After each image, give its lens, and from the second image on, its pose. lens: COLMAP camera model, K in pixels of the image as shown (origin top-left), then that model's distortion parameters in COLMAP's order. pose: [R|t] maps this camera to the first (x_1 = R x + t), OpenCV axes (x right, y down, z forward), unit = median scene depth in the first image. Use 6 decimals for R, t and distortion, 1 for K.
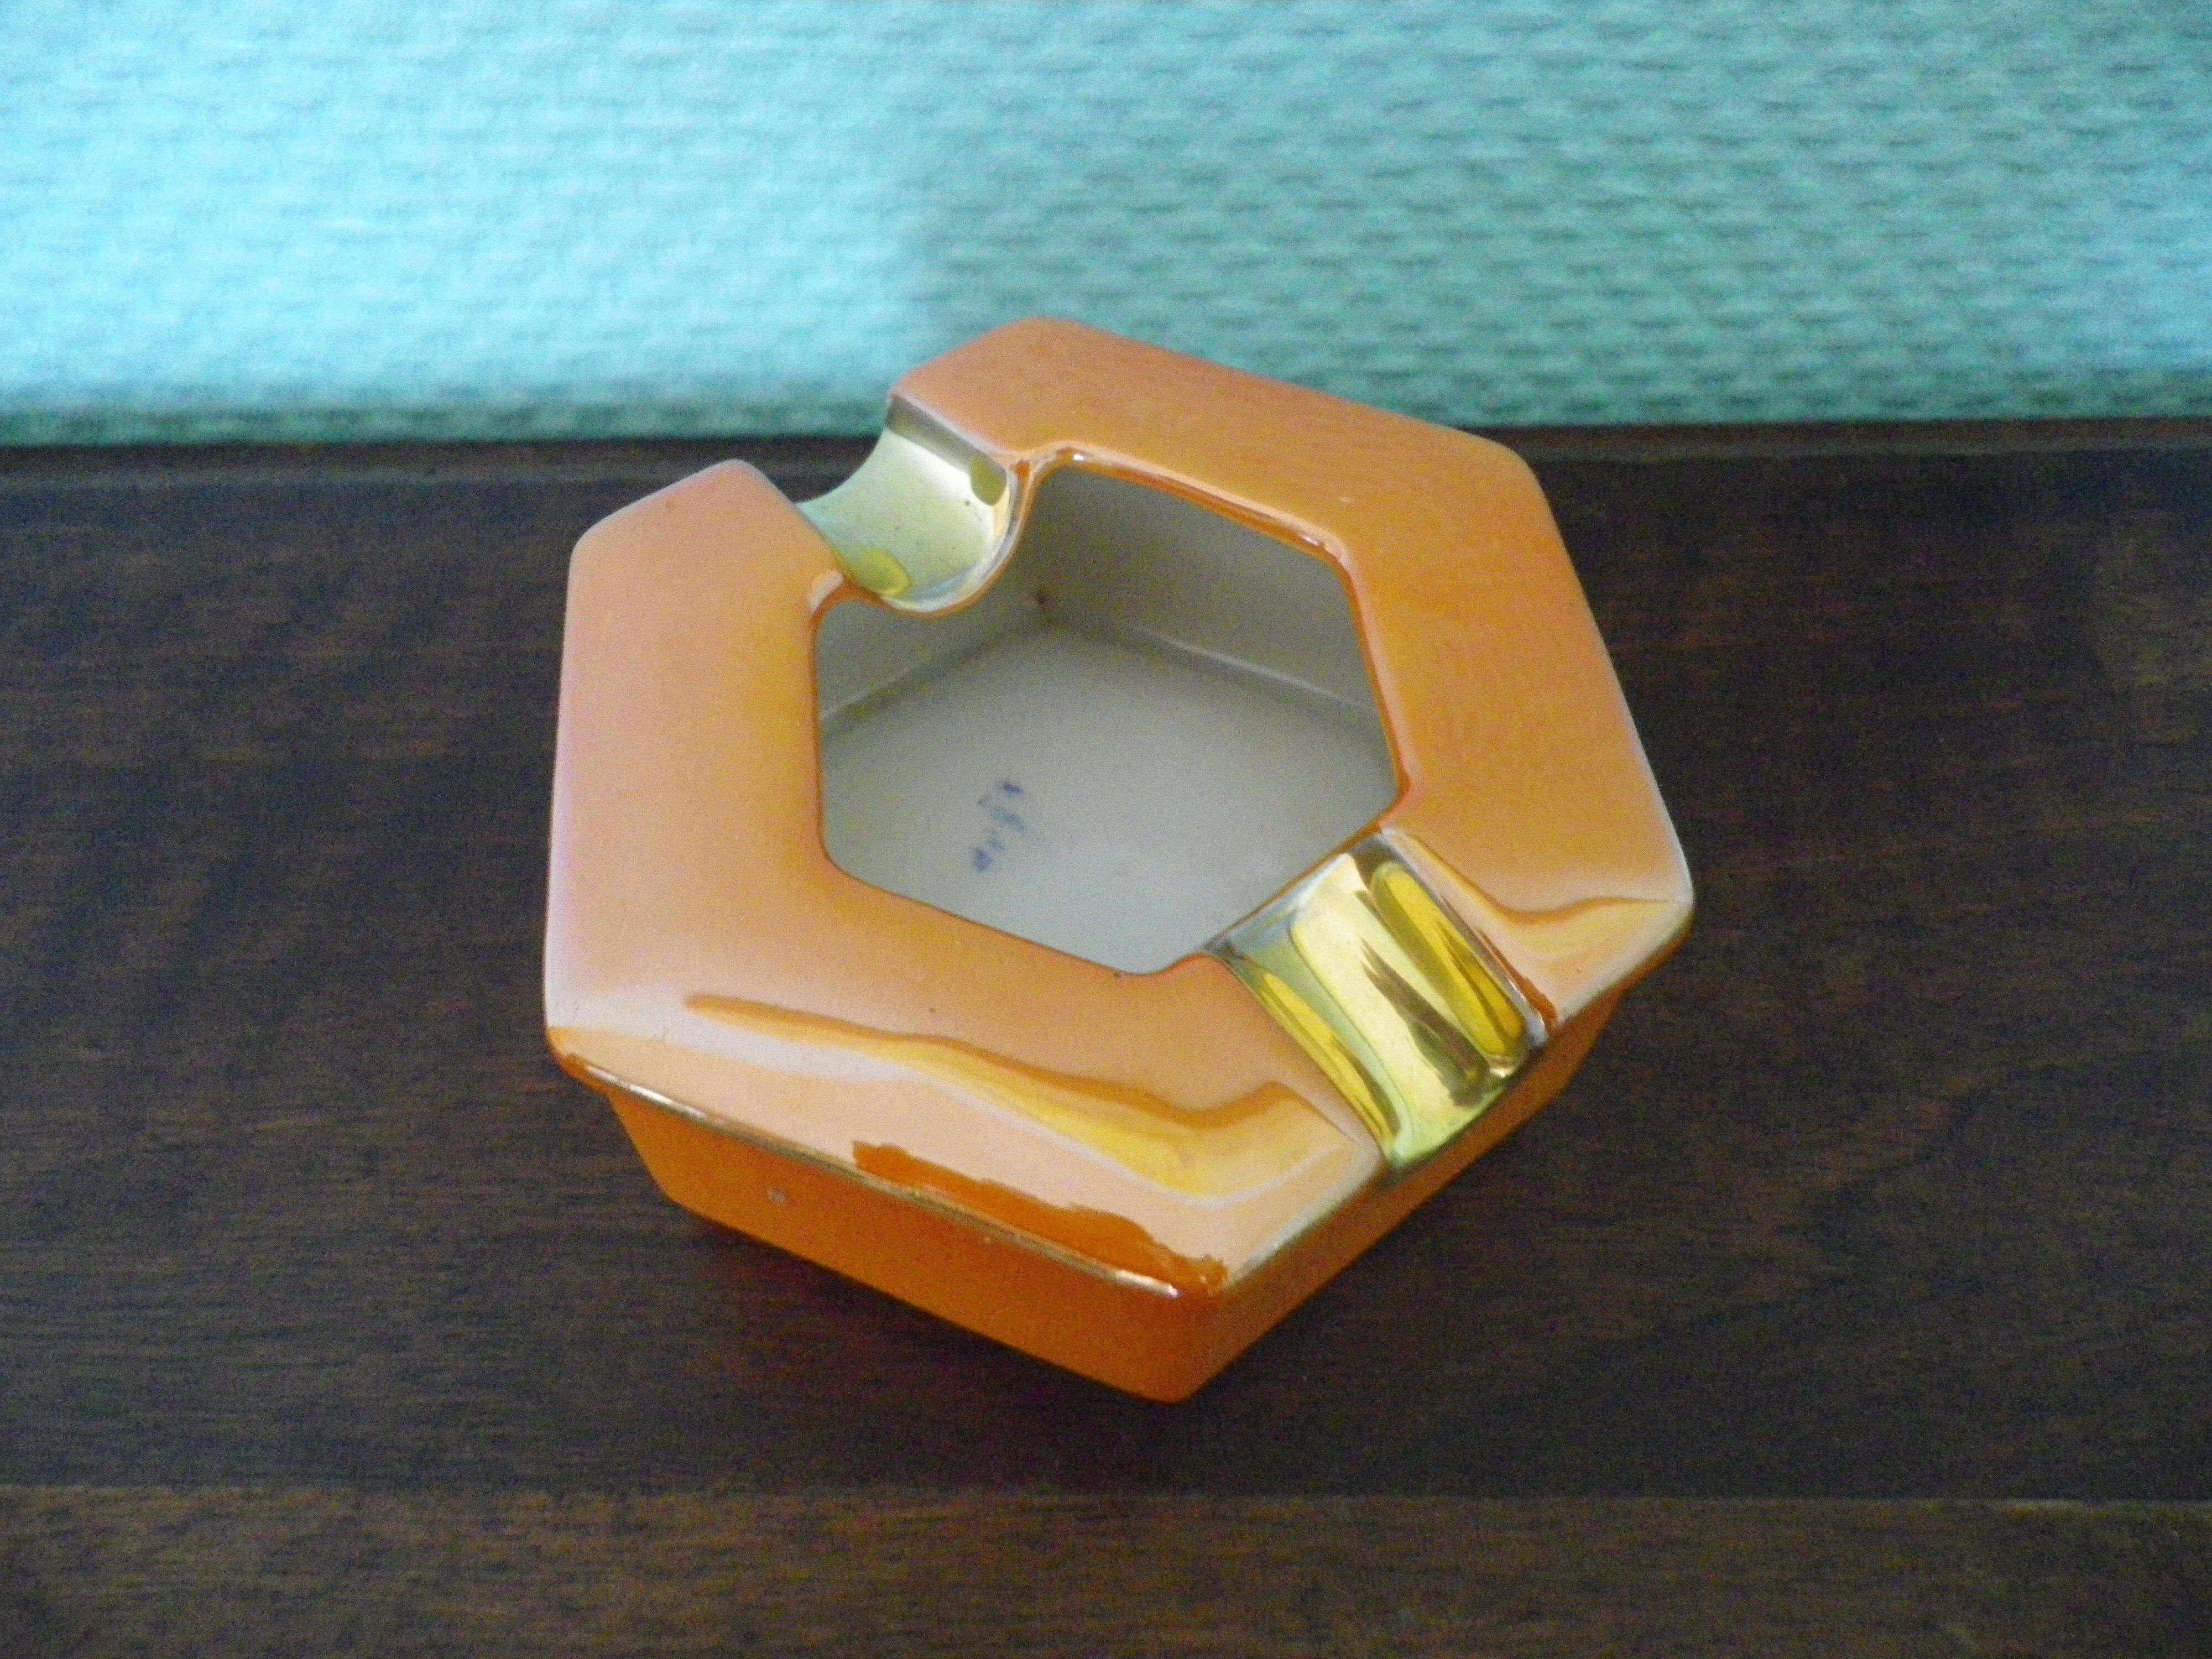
lens RADIAL K [[1678.9, 0, 1105.0], [0, 1678.9, 826.3], [0, 0, 1]] dist [-0.000167, -0.000186]
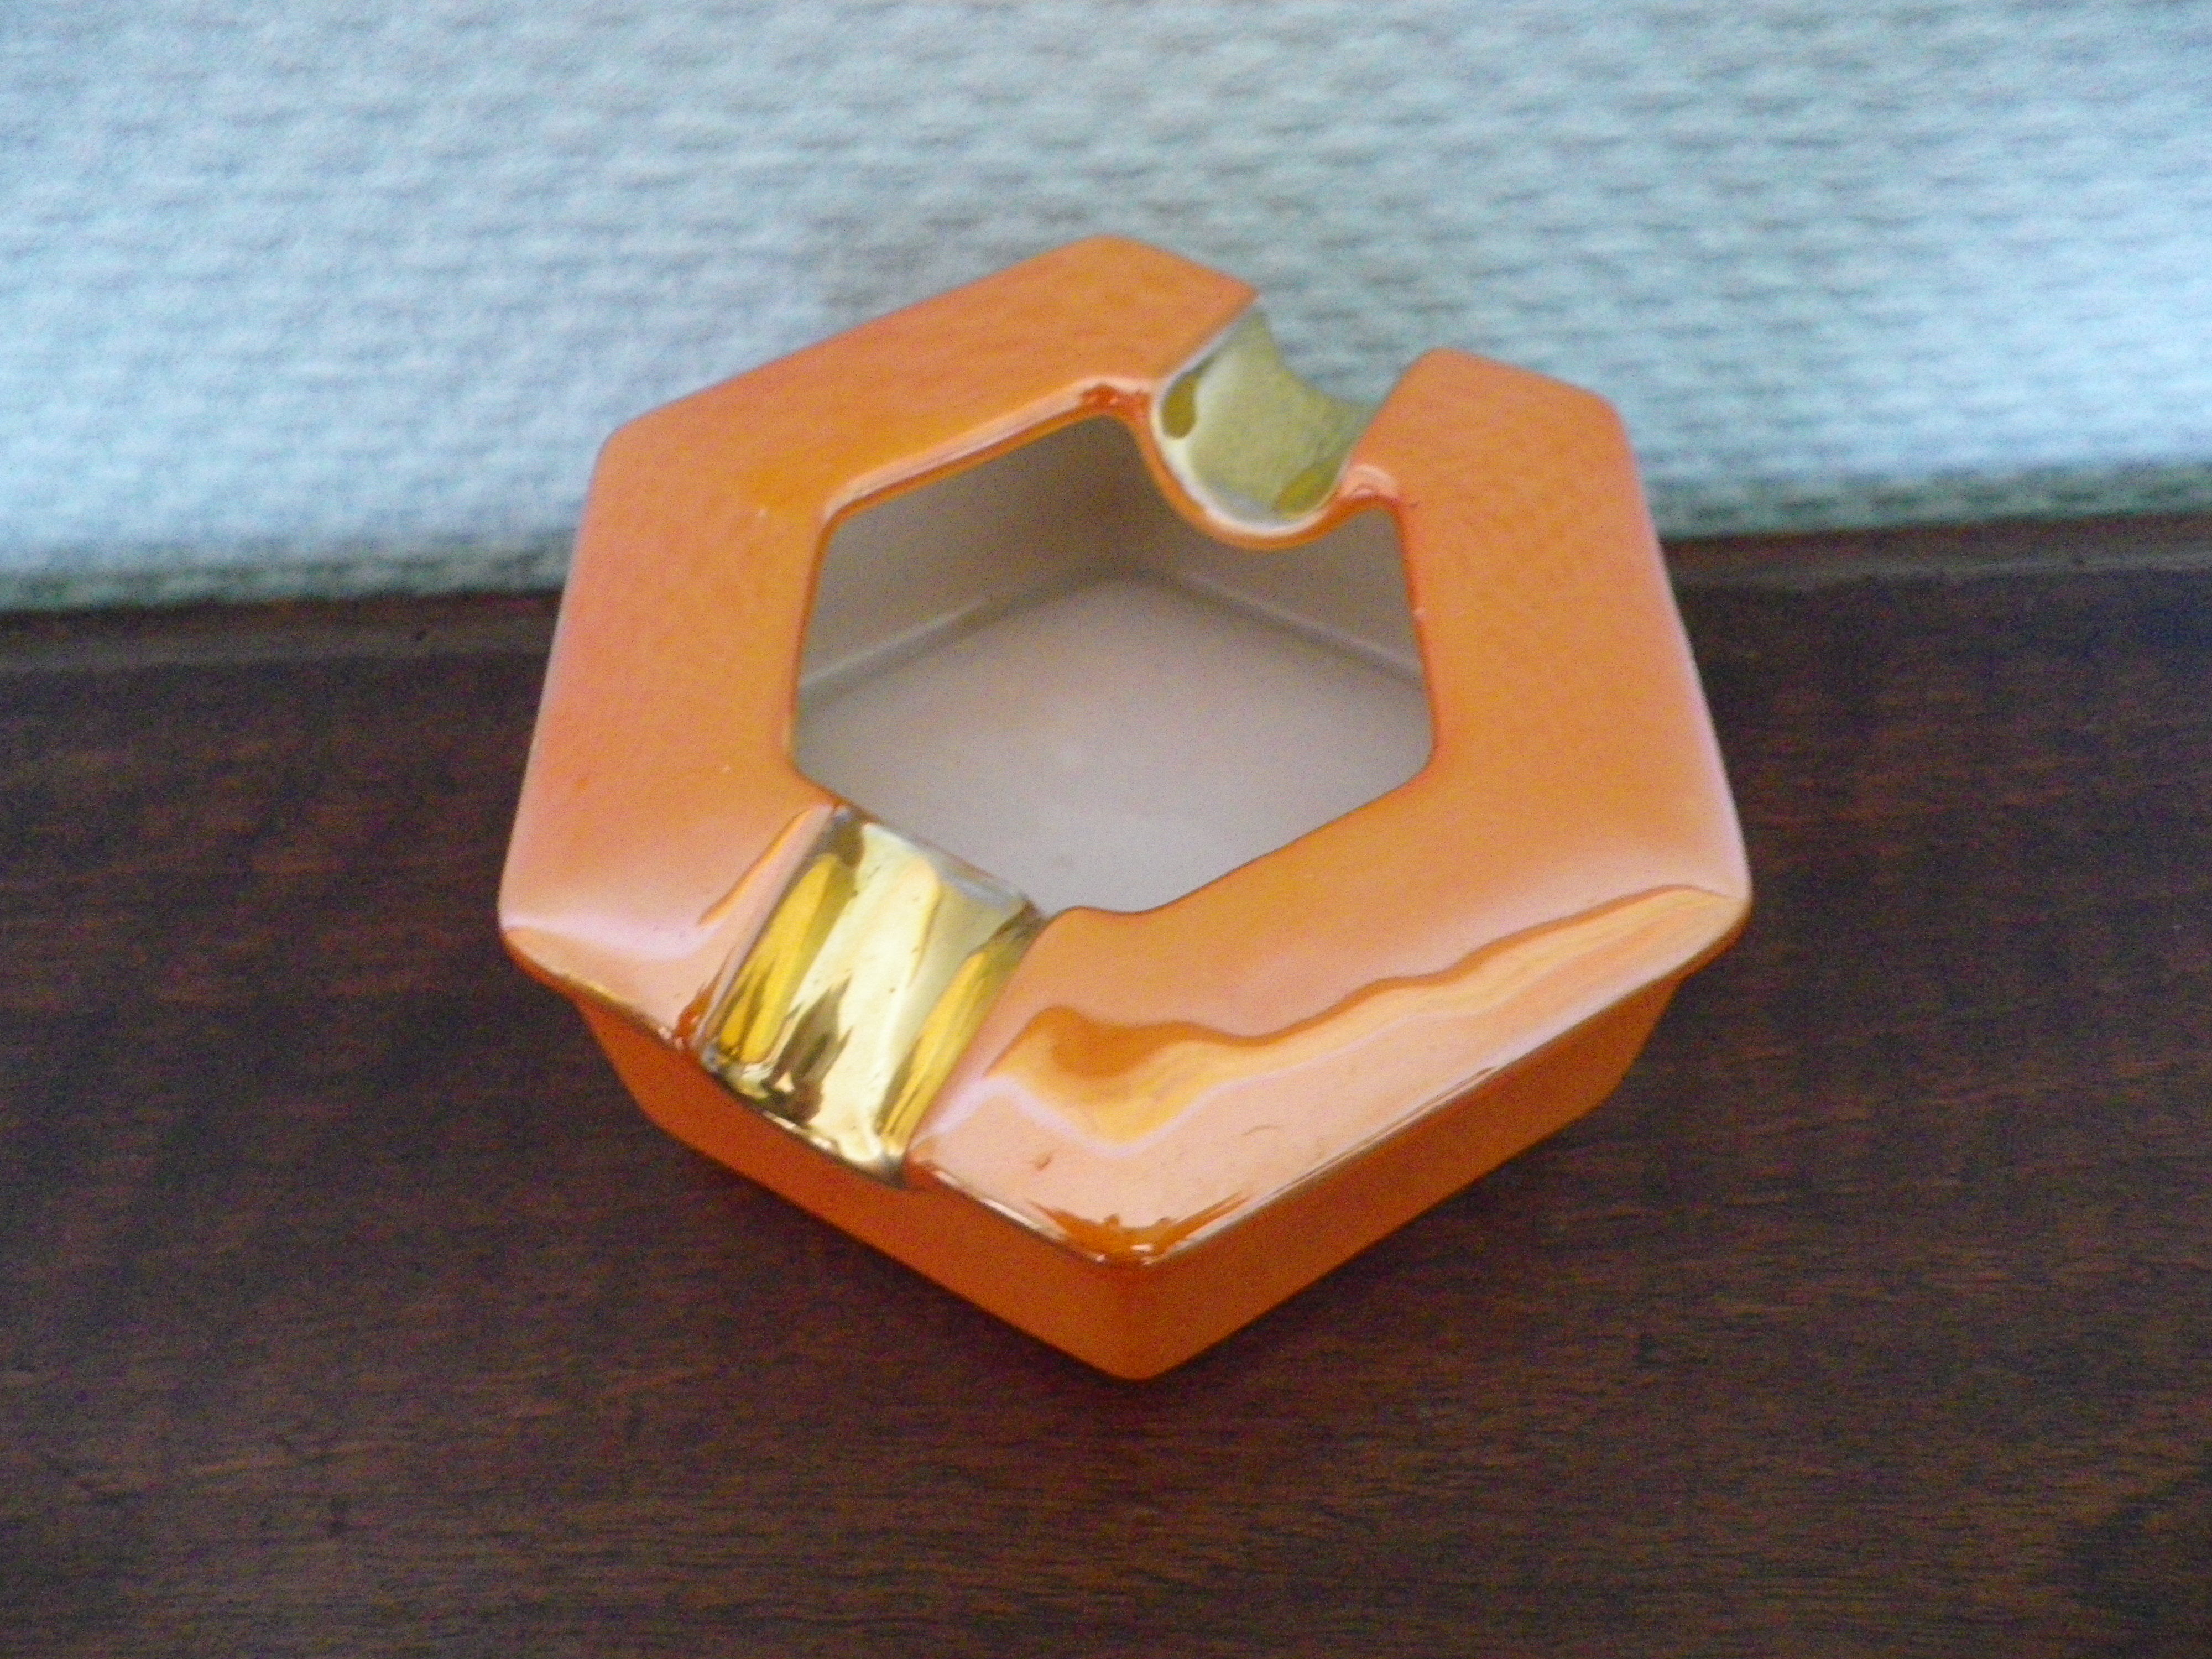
lens RADIAL K [[1678.9, 0, 1110.6], [0, 1678.9, 828.9], [0, 0, 1]] dist [-0.000167, -0.000186]
pose [[0.999280, -0.024044, -0.029346, -0.012408], [0.023875, 0.999696, -0.006095, -0.103201], [0.029484, 0.005390, 0.999551, 0.130684]]
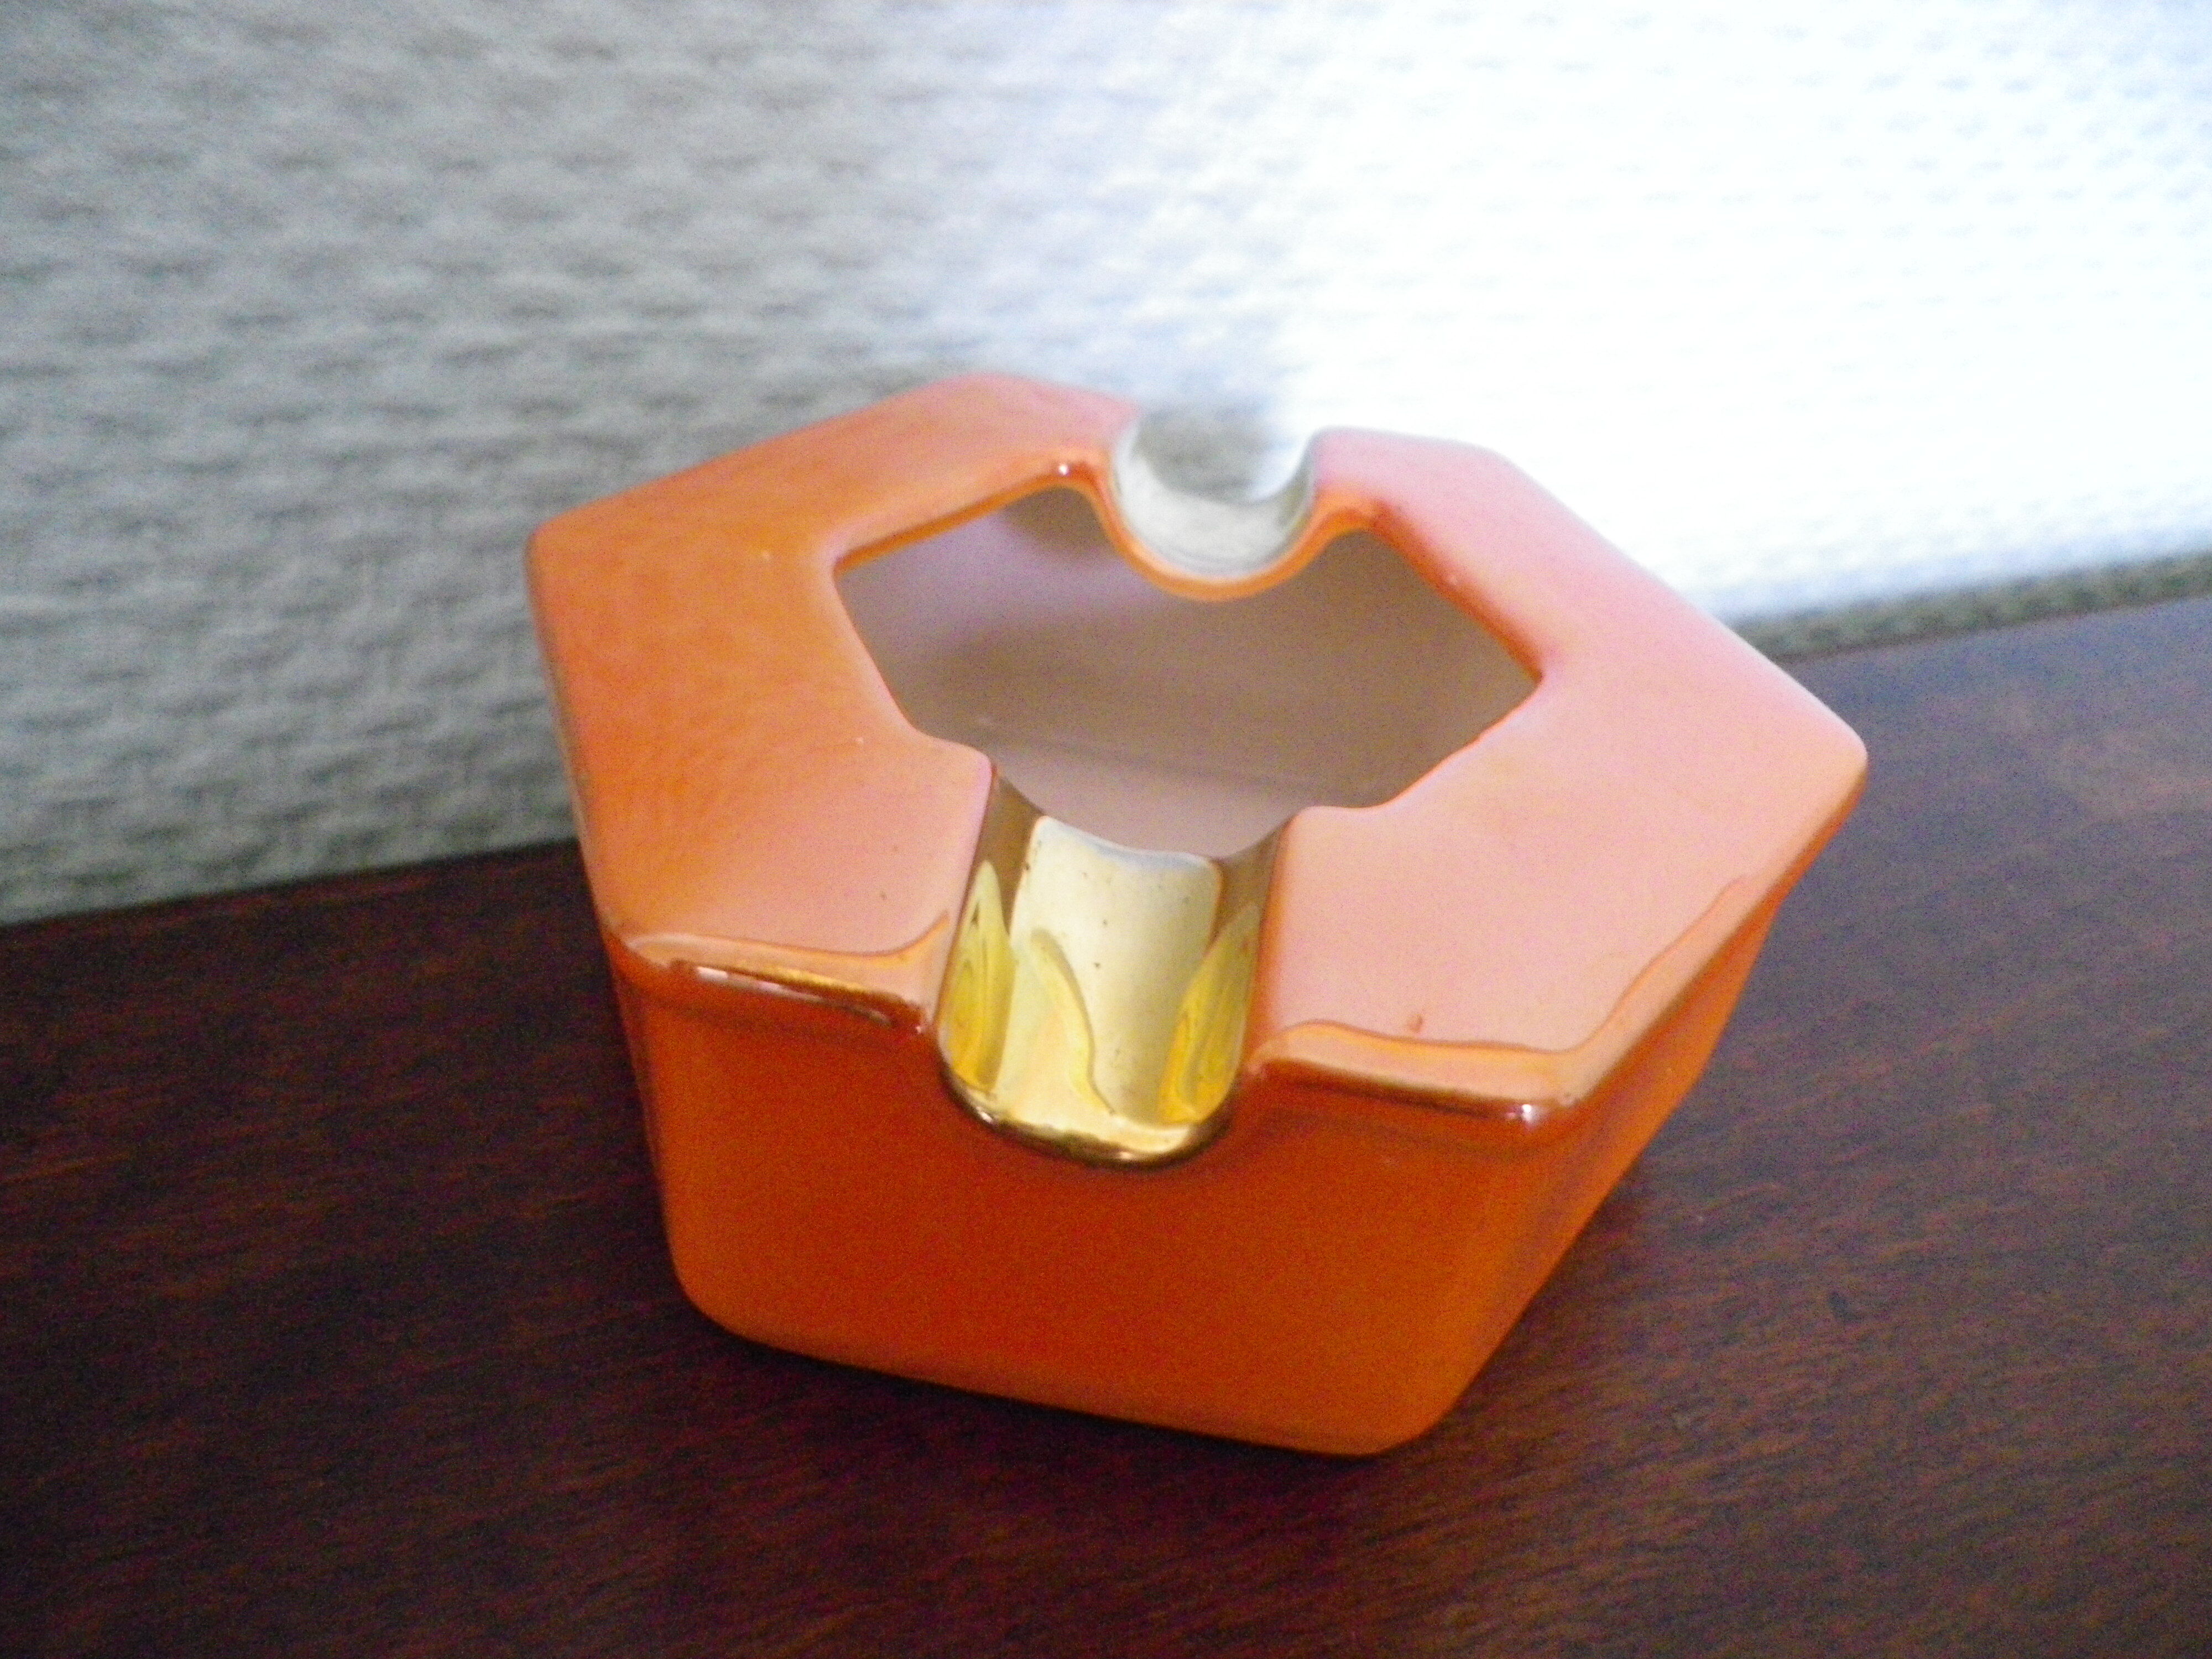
lens RADIAL K [[1678.9, 0, 1111.2], [0, 1678.9, 829.0], [0, 0, 1]] dist [-0.000167, -0.000186]
pose [[0.931879, -0.147528, 0.331416, -0.271712], [0.247564, 0.926398, -0.283723, 0.058009], [-0.265166, 0.346443, 0.899813, 0.258520]]
